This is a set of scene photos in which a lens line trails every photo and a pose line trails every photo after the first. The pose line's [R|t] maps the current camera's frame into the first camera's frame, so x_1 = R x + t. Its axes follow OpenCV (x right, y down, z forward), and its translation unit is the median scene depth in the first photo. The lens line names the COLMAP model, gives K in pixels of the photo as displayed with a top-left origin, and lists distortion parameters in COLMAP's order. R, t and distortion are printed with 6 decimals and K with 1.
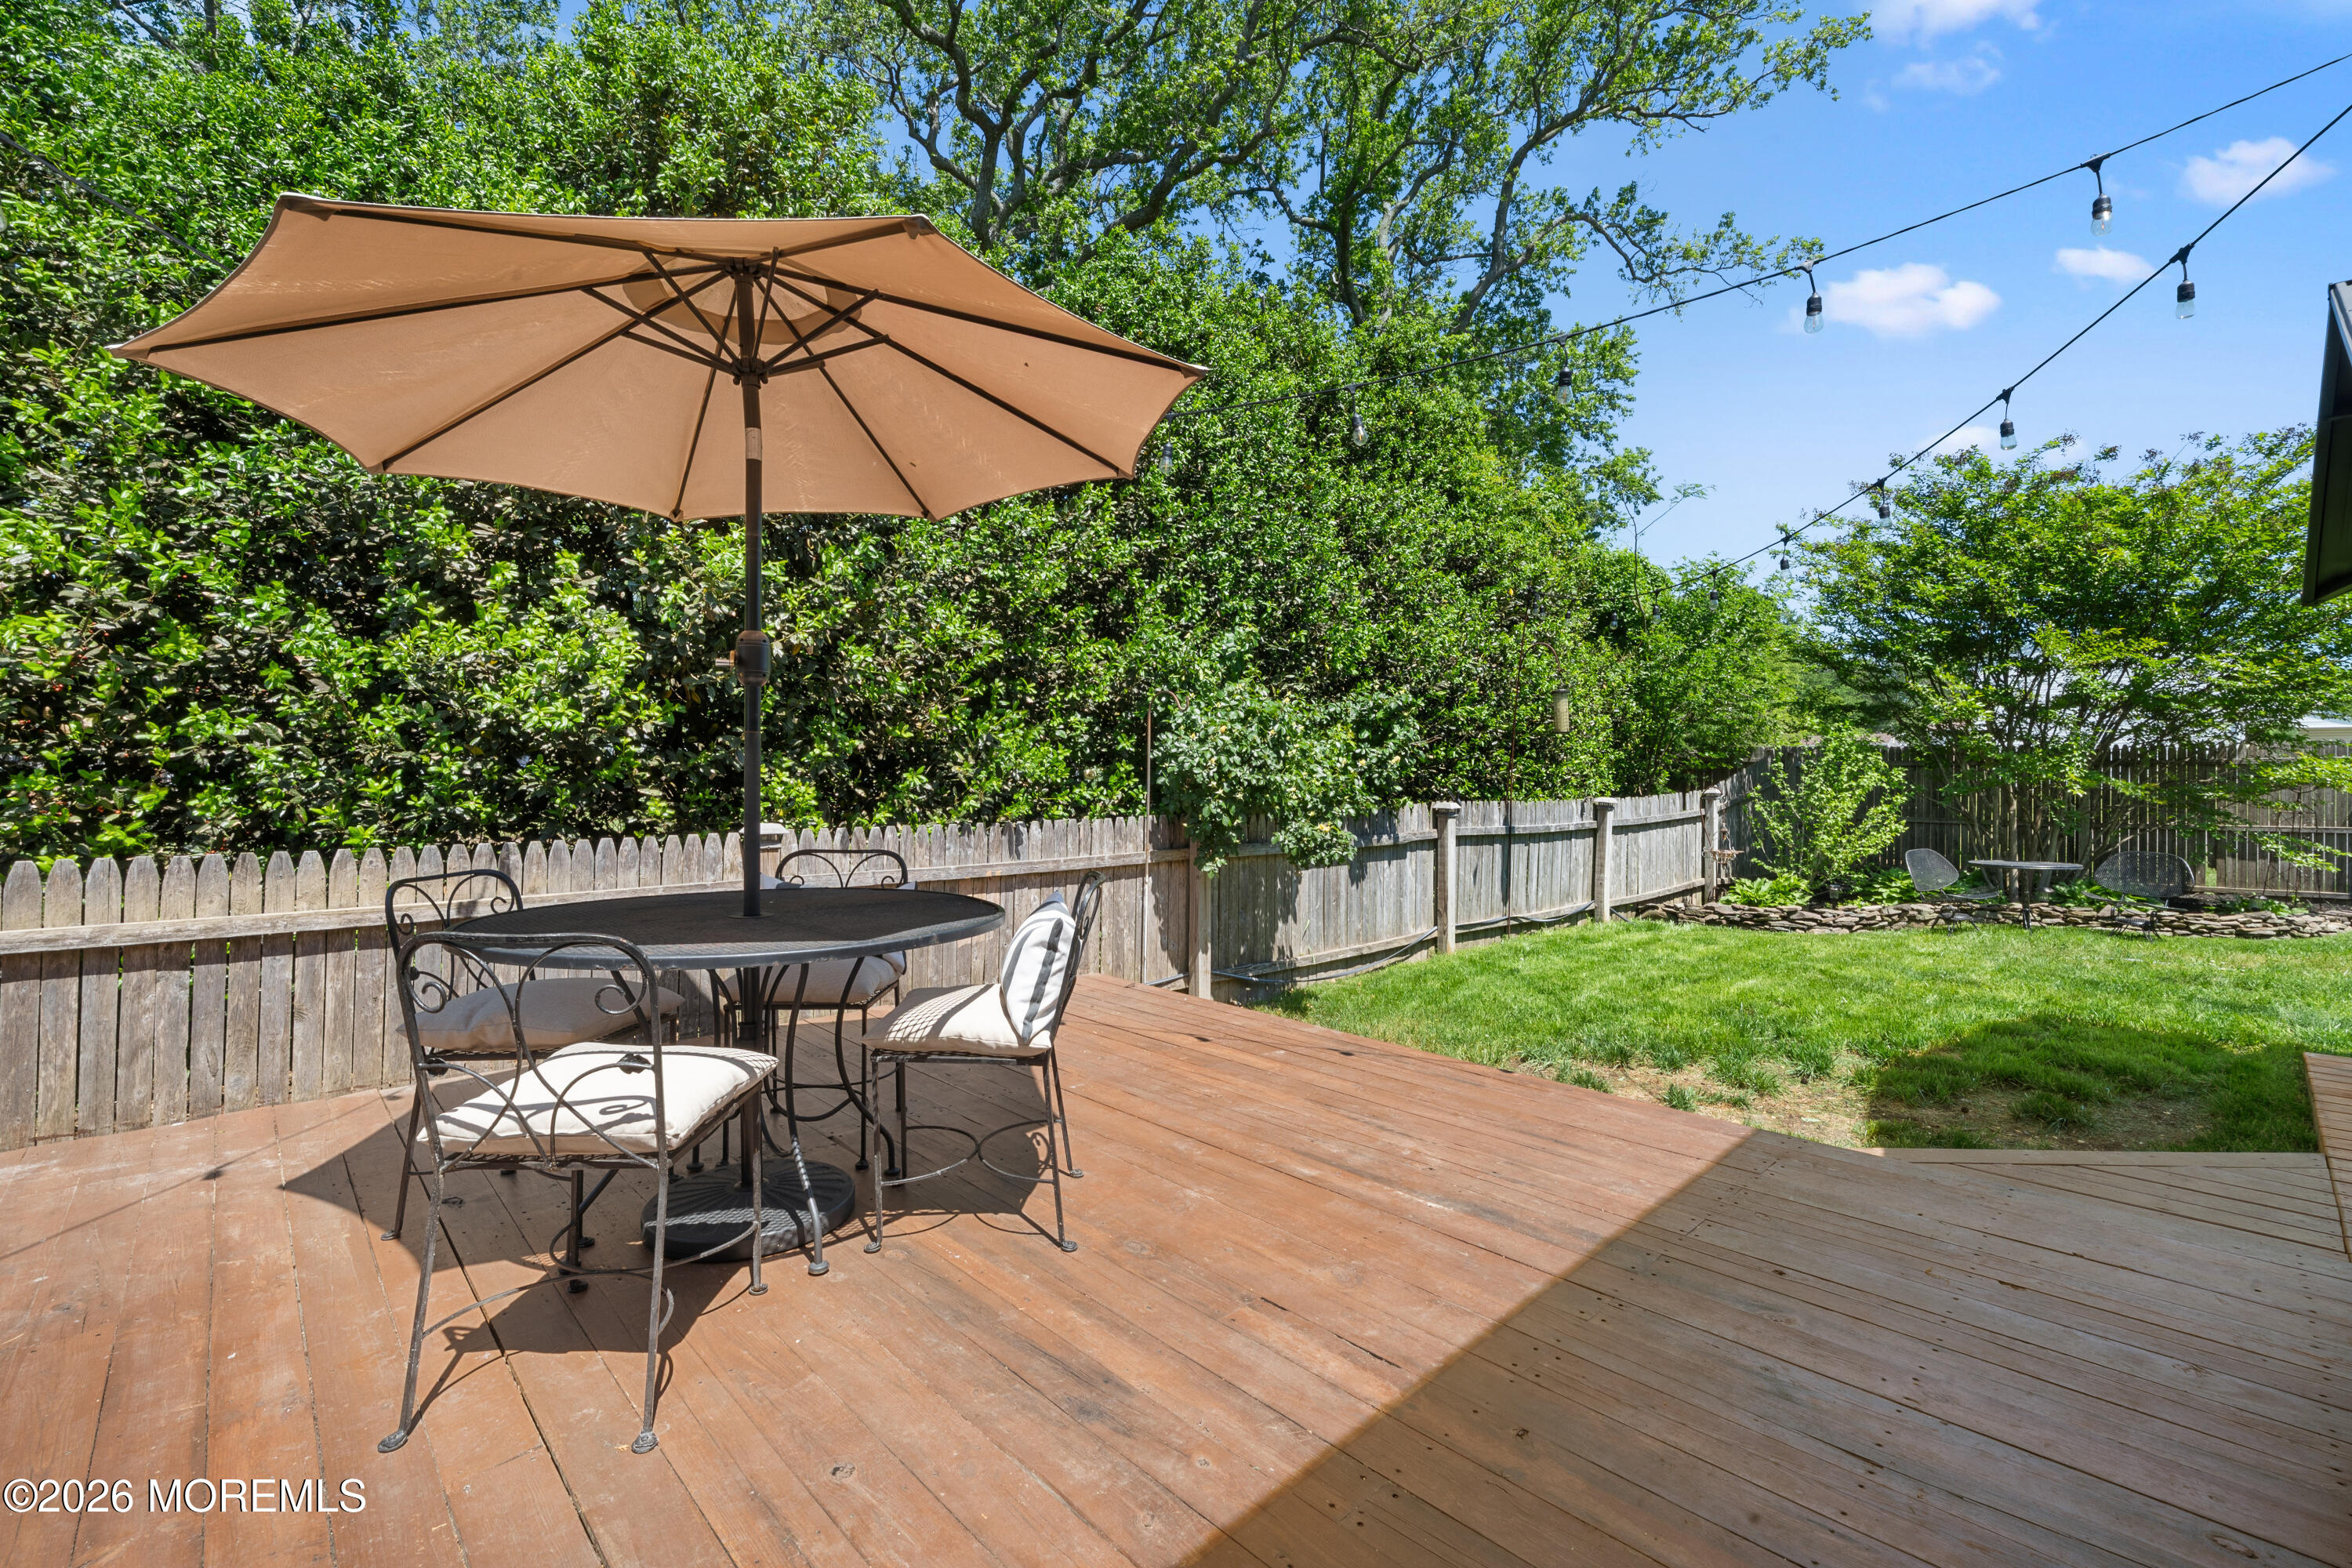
lens RADIAL K [[1005.9, 0, 1178.6], [0, 1005.9, 786.0], [0, 0, 1]] dist [0.000473, 0.000204]
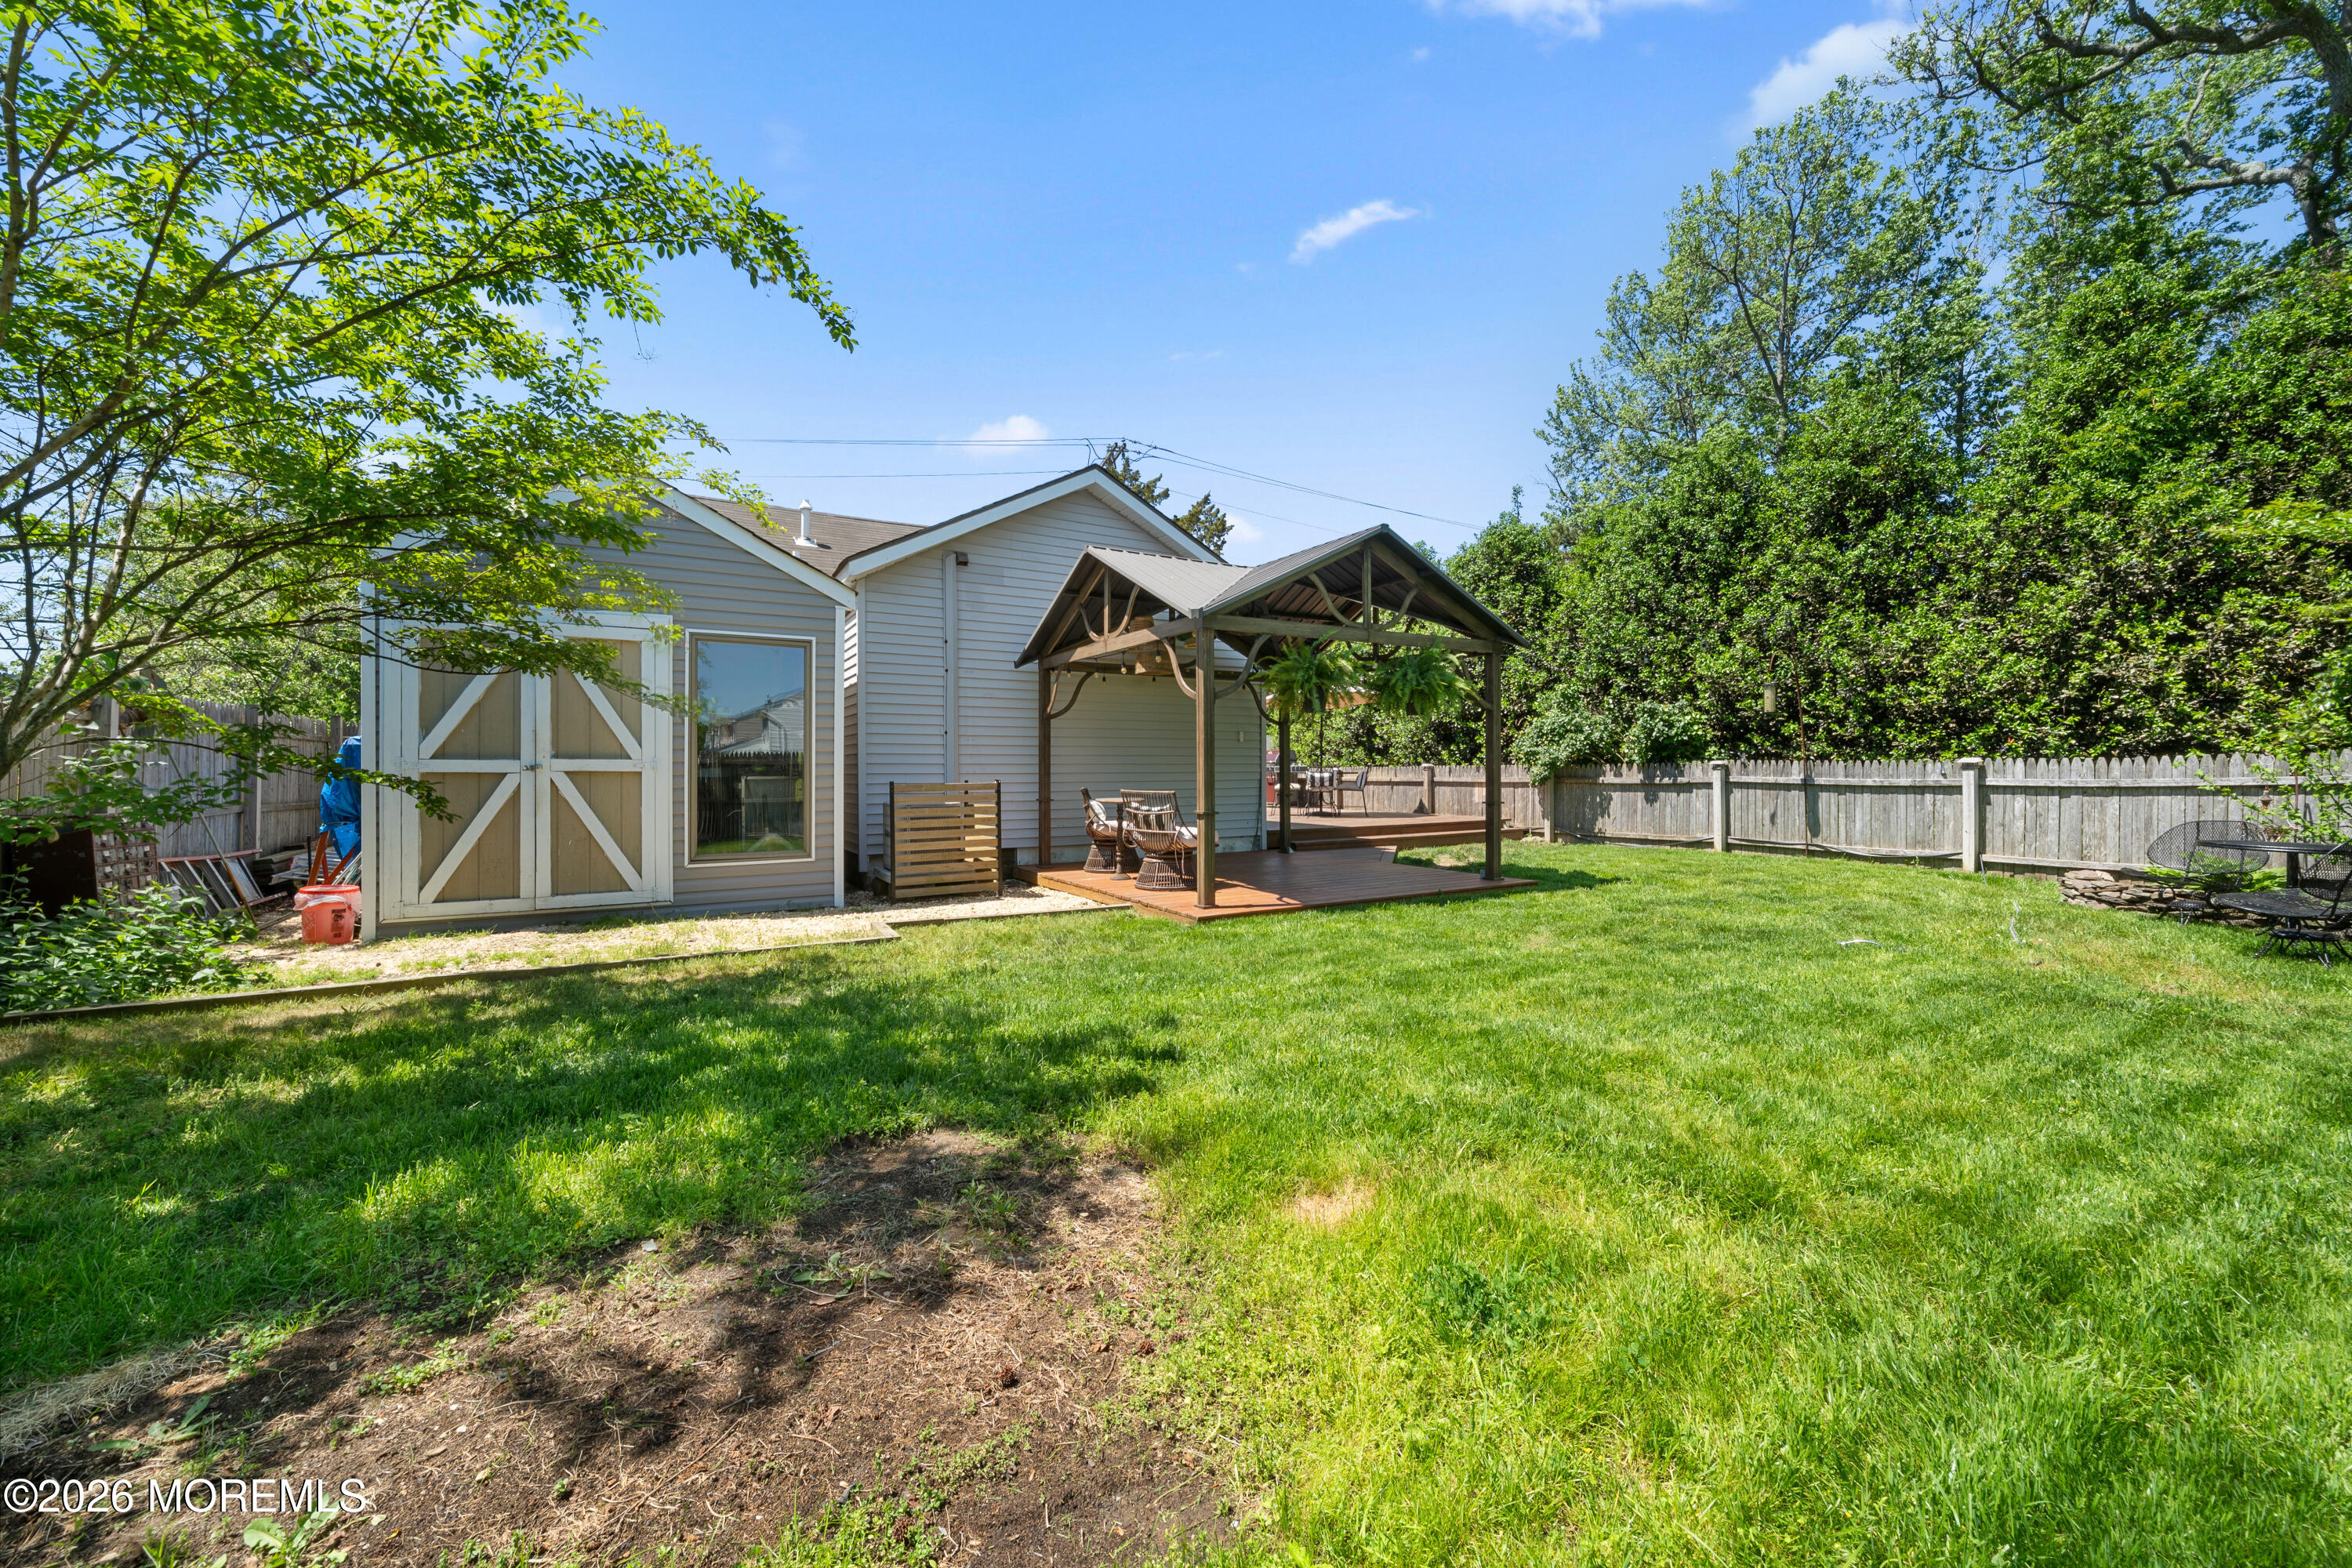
lens RADIAL K [[883.1, 0, 1171.1], [0, 883.1, 781.8], [0, 0, 1]] dist [-0.007063, 0.000439]
pose [[-0.228384, 0.011236, -0.973506, 4.658137], [-0.011935, 0.999826, 0.014340, 0.100162], [0.973498, 0.014894, -0.228210, 1.134355]]
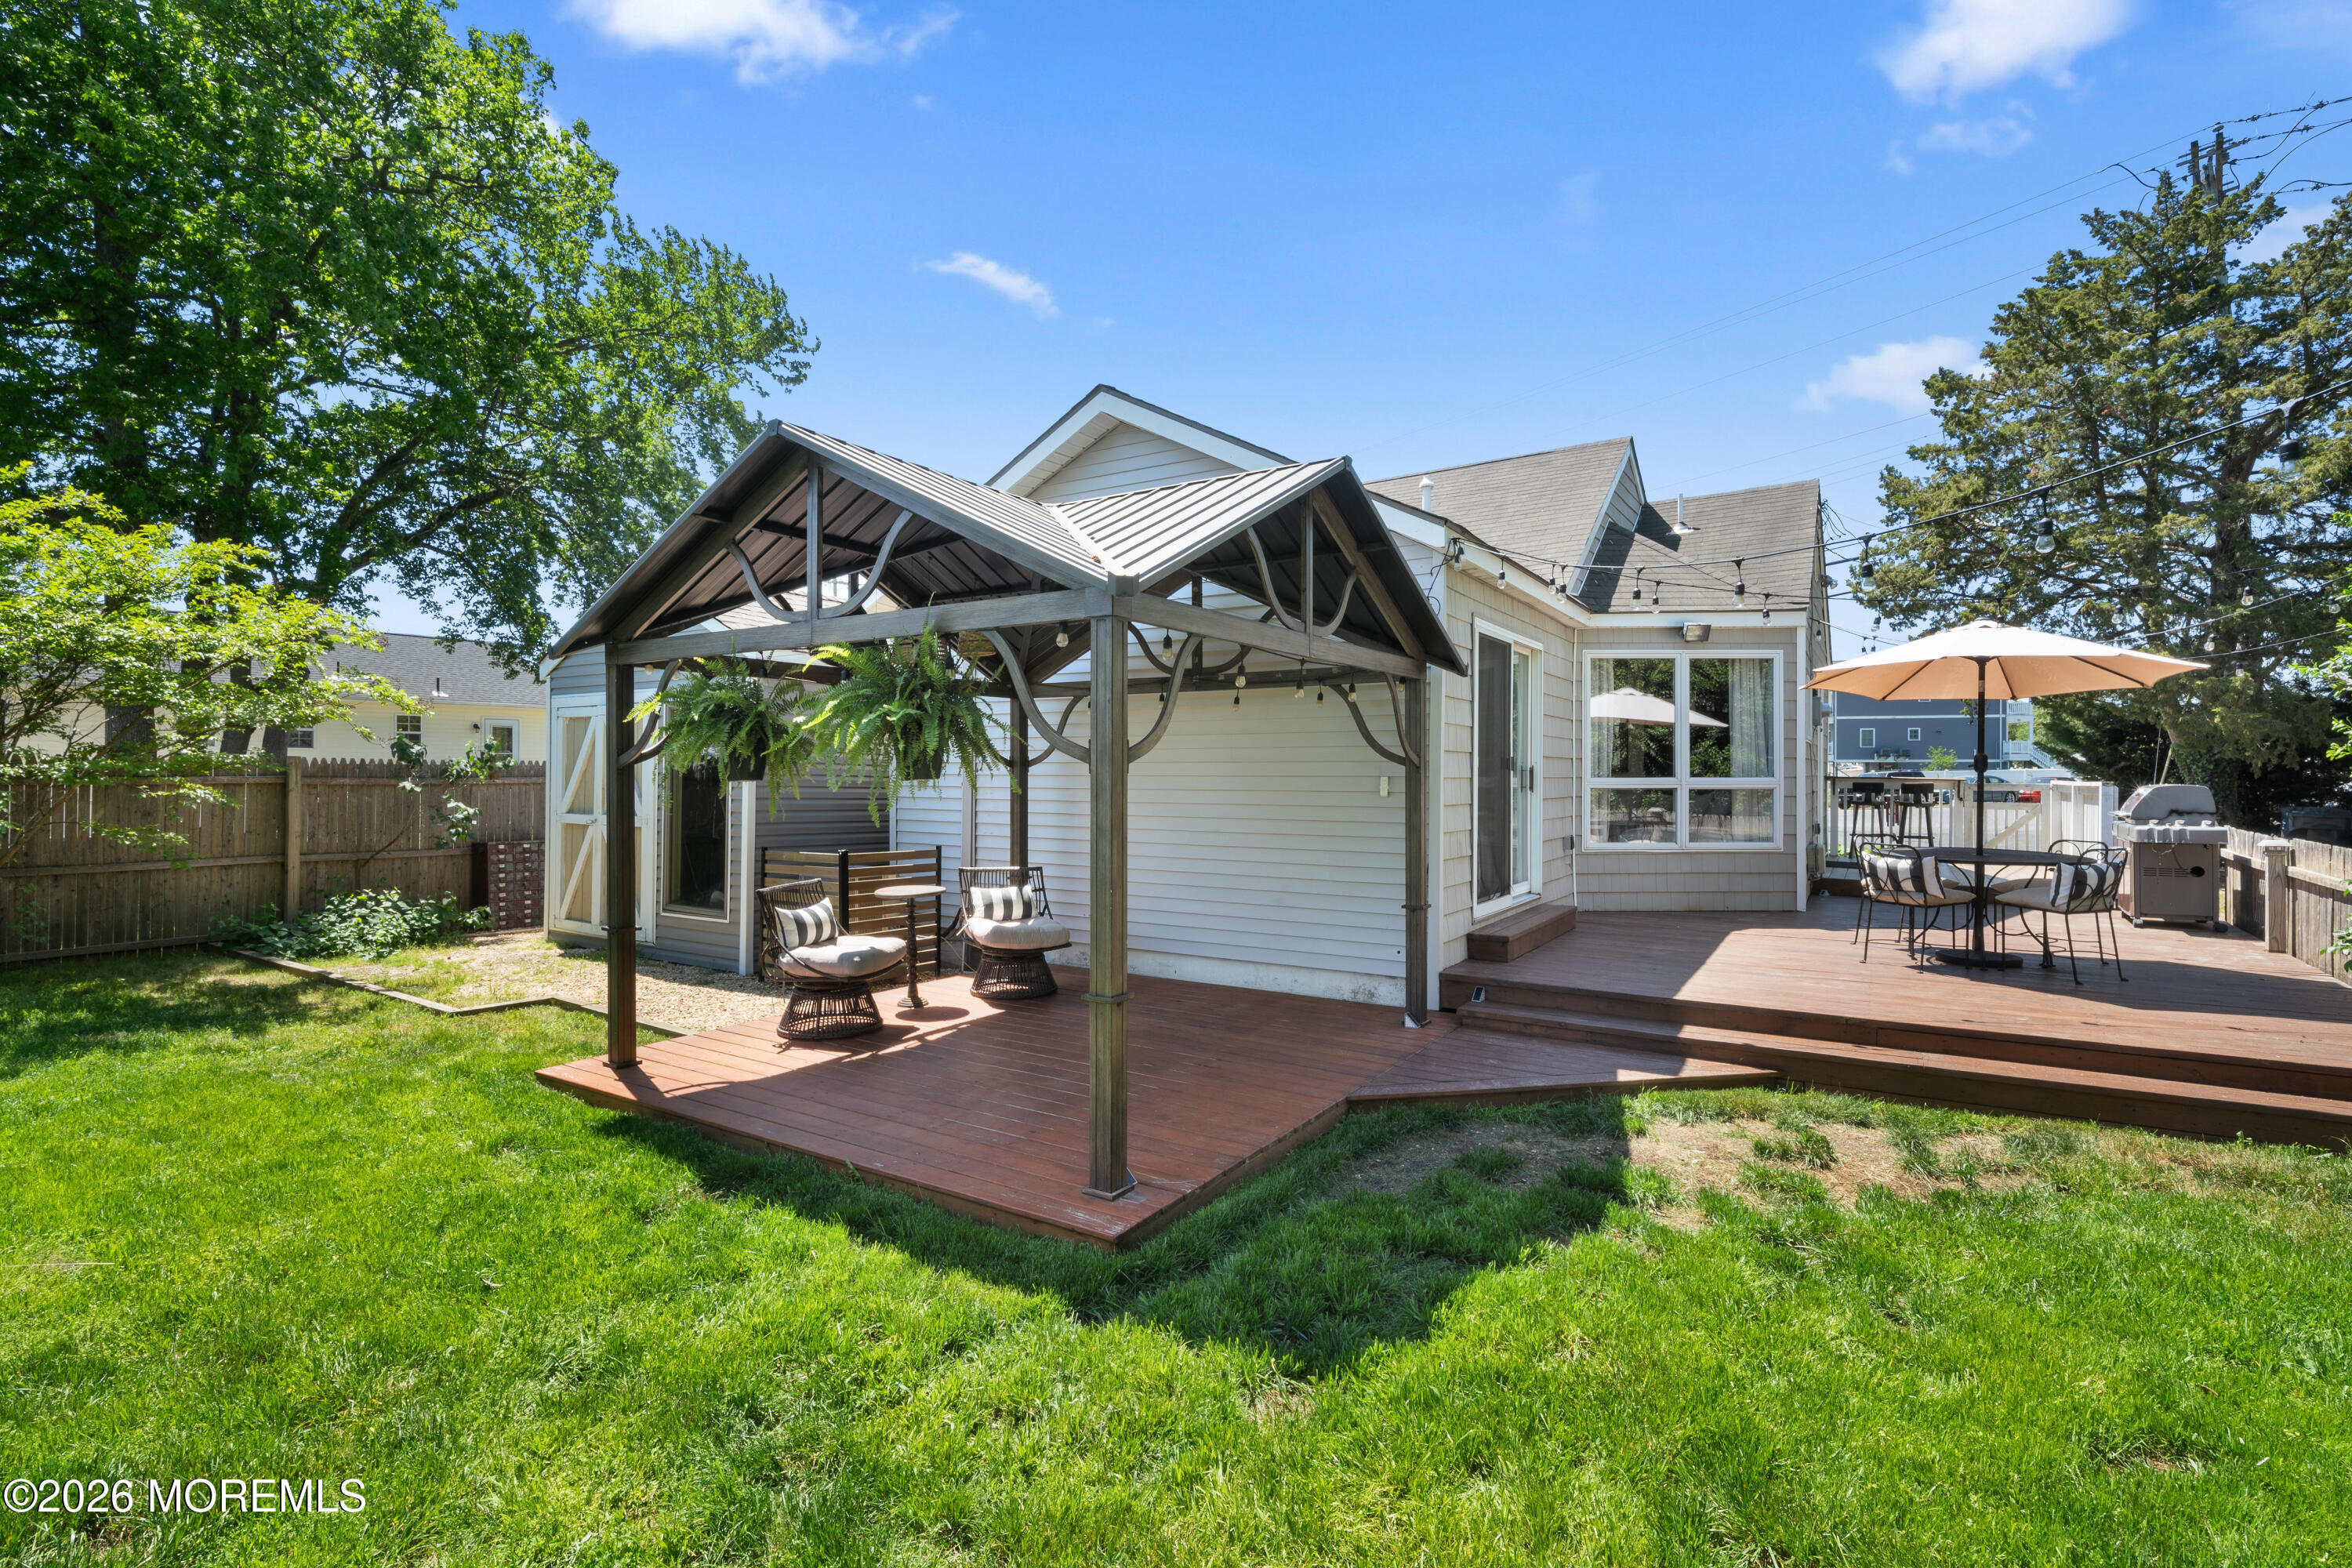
lens RADIAL K [[1080.4, 0, 1164.3], [0, 1080.4, 779.5], [0, 0, 1]] dist [-0.004653, 0.000243]
pose [[-0.971740, -0.002750, -0.236038, 2.028220], [-0.008012, 0.999740, 0.021336, -0.099848], [0.235918, 0.022625, -0.971510, 2.757824]]
